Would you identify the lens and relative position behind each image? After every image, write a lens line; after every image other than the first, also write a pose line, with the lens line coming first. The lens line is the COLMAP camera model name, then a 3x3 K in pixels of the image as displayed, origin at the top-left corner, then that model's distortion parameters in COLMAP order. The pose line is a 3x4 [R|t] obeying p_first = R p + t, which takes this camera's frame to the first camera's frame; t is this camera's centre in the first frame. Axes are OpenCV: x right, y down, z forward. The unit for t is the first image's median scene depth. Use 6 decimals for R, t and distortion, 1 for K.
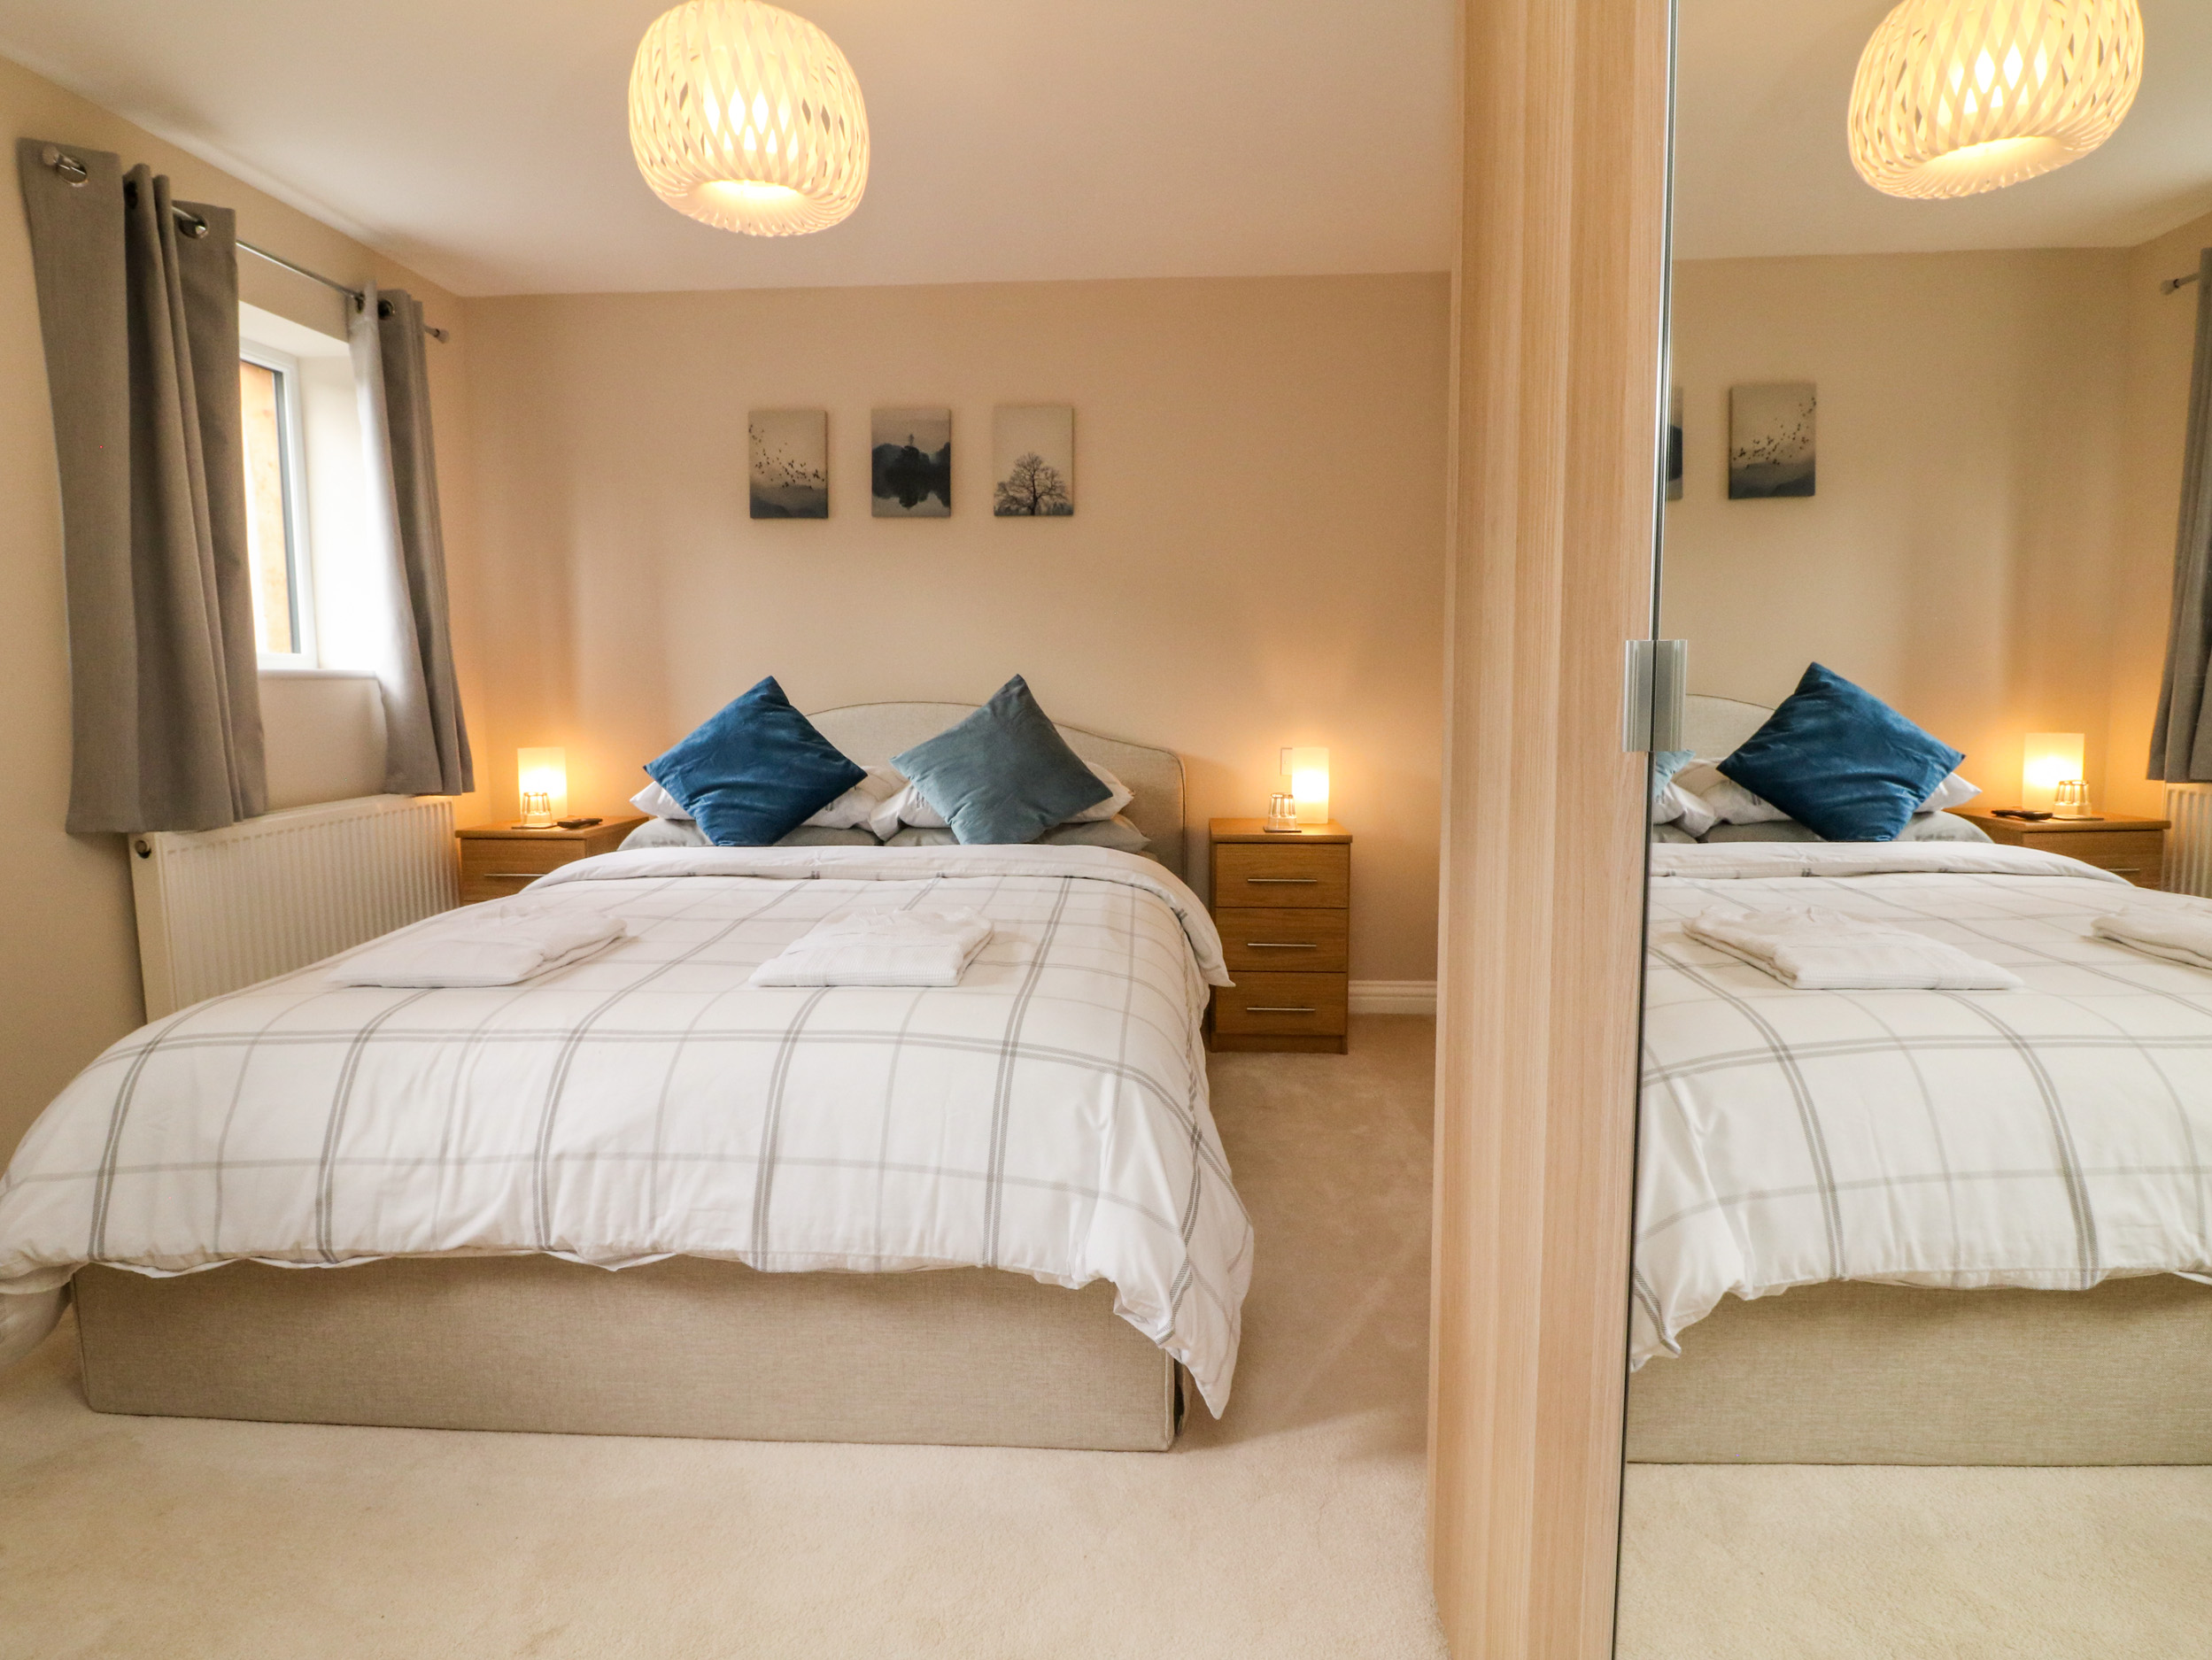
lens RADIAL K [[1177.5, 0, 1102.9], [0, 1177.5, 781.4], [0, 0, 1]] dist [0.036978, -0.027336]
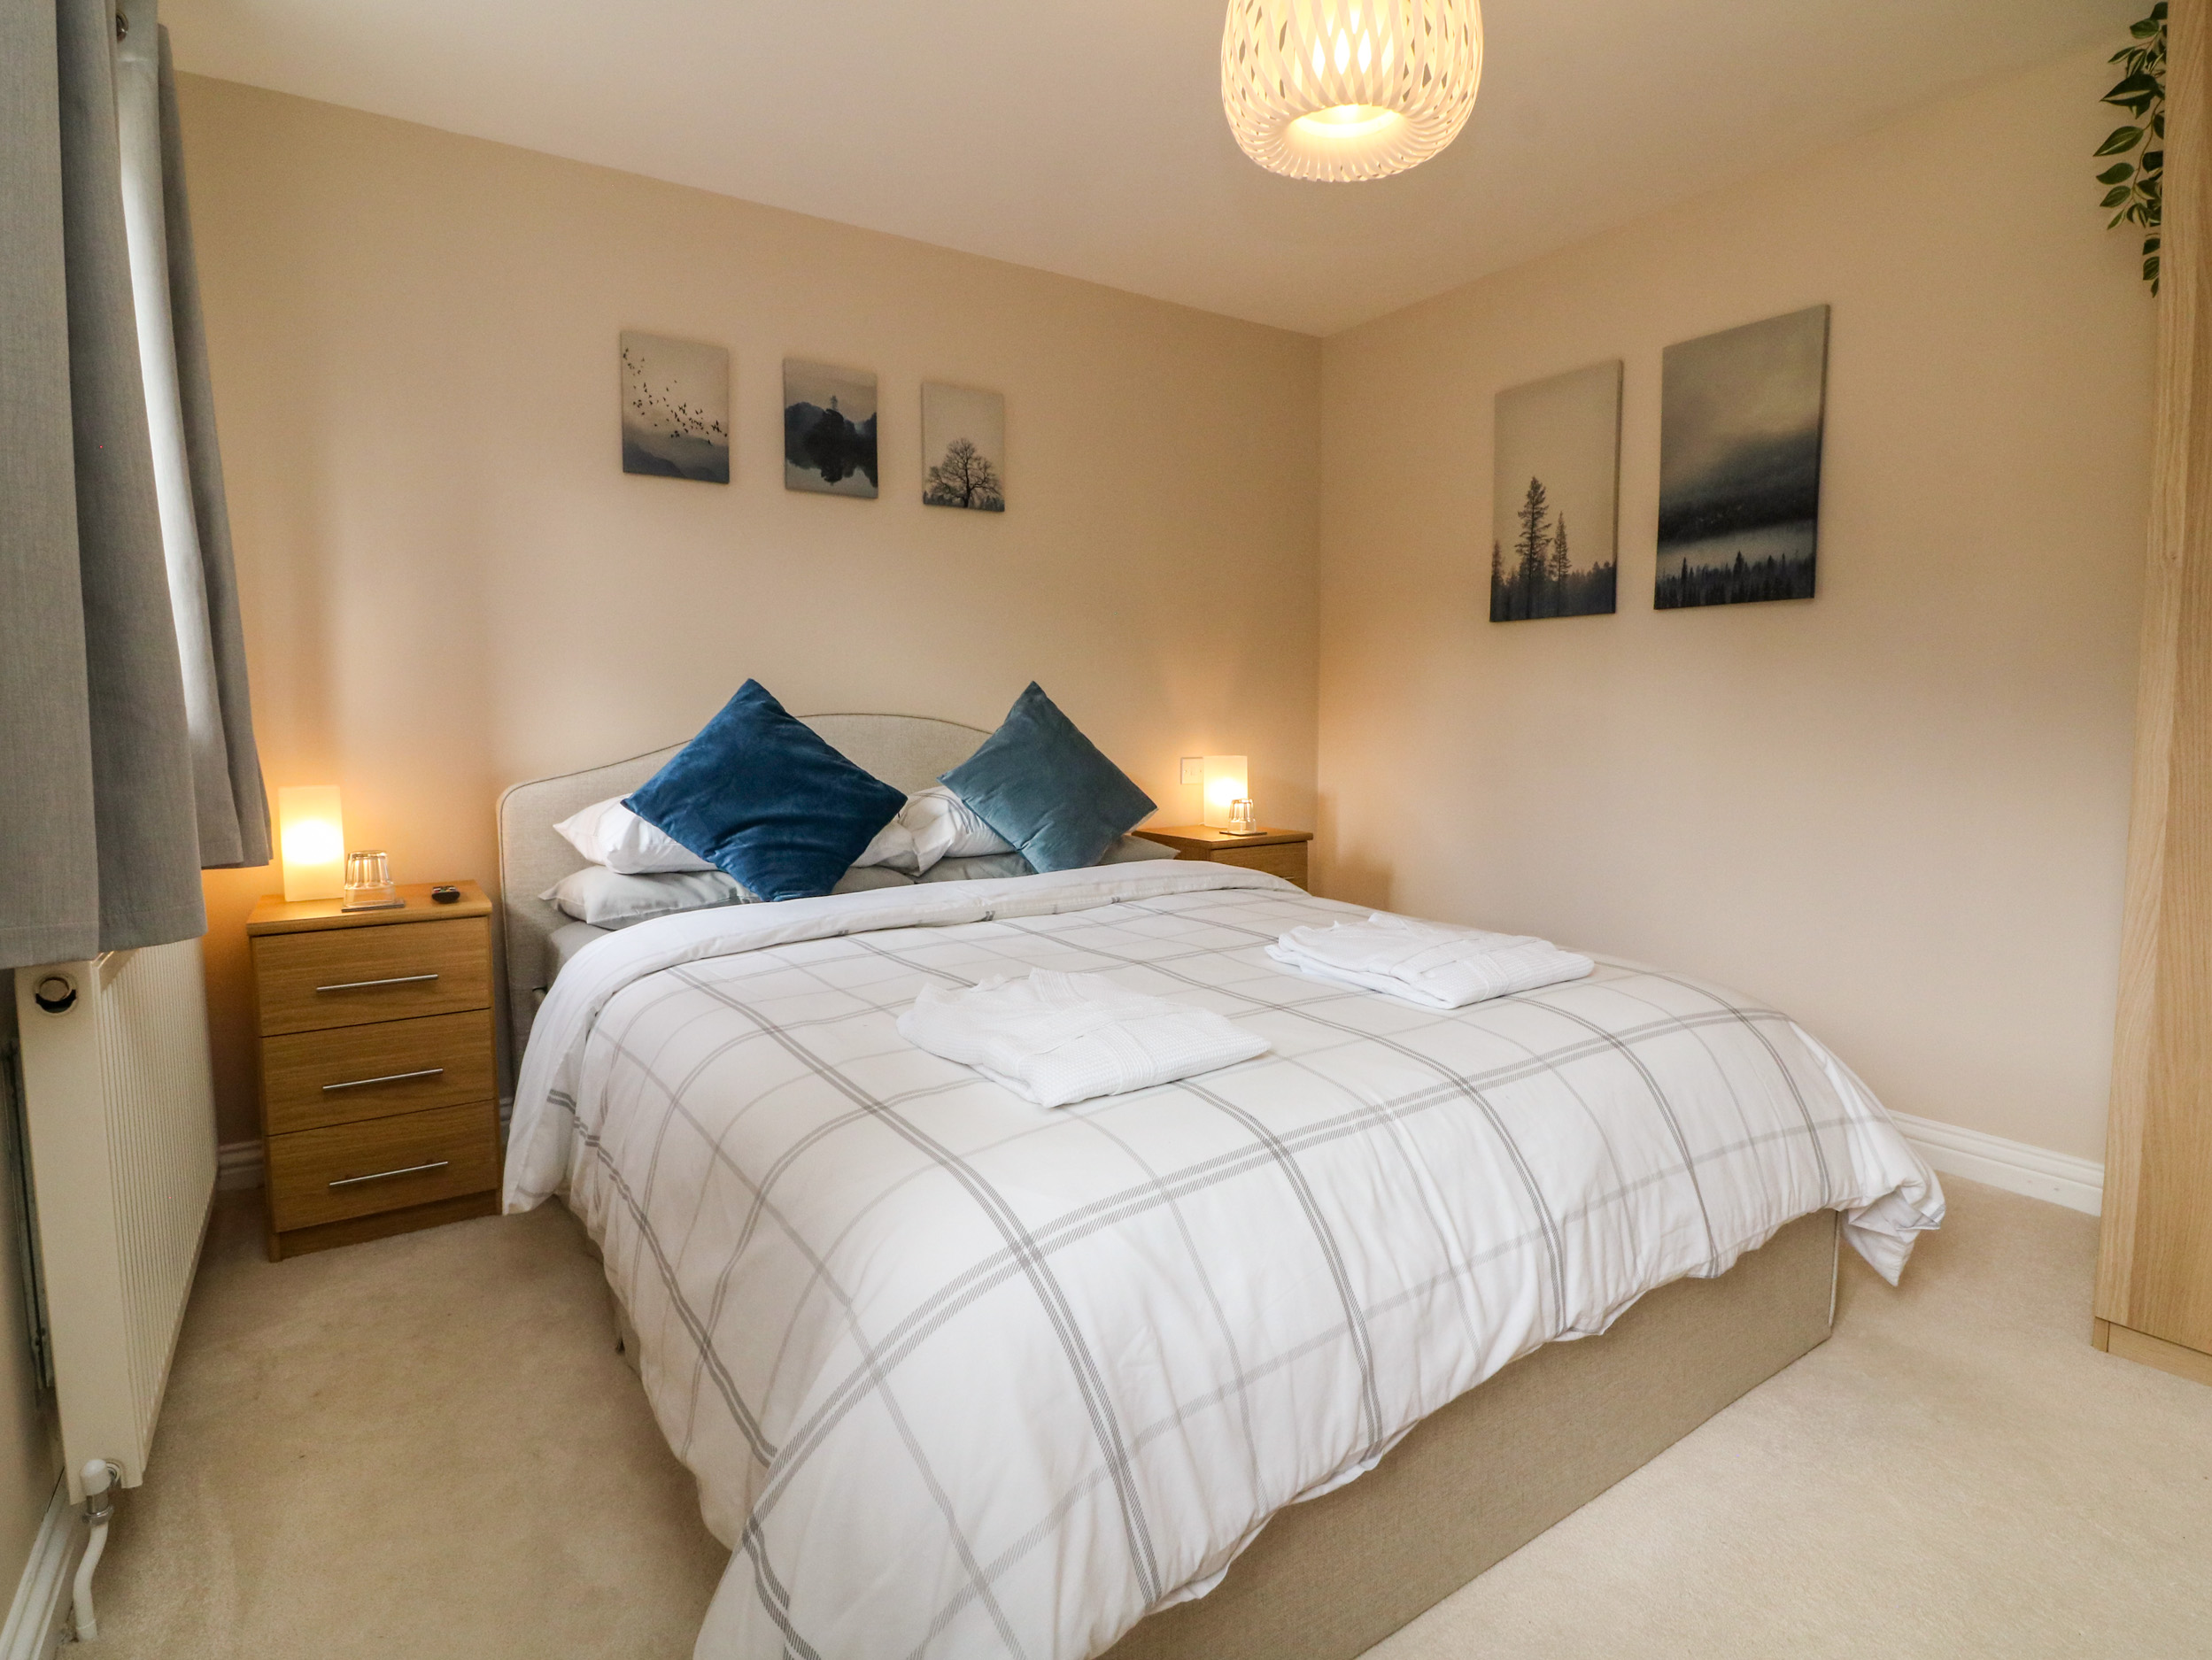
lens RADIAL K [[1154.6, 0, 1116.0], [0, 1154.6, 800.1], [0, 0, 1]] dist [0.003724, -0.016120]
pose [[0.786913, -0.047485, 0.615234, -0.523674], [0.059084, 0.998252, 0.001476, 0.002496], [-0.614229, 0.035189, 0.788343, 0.244244]]
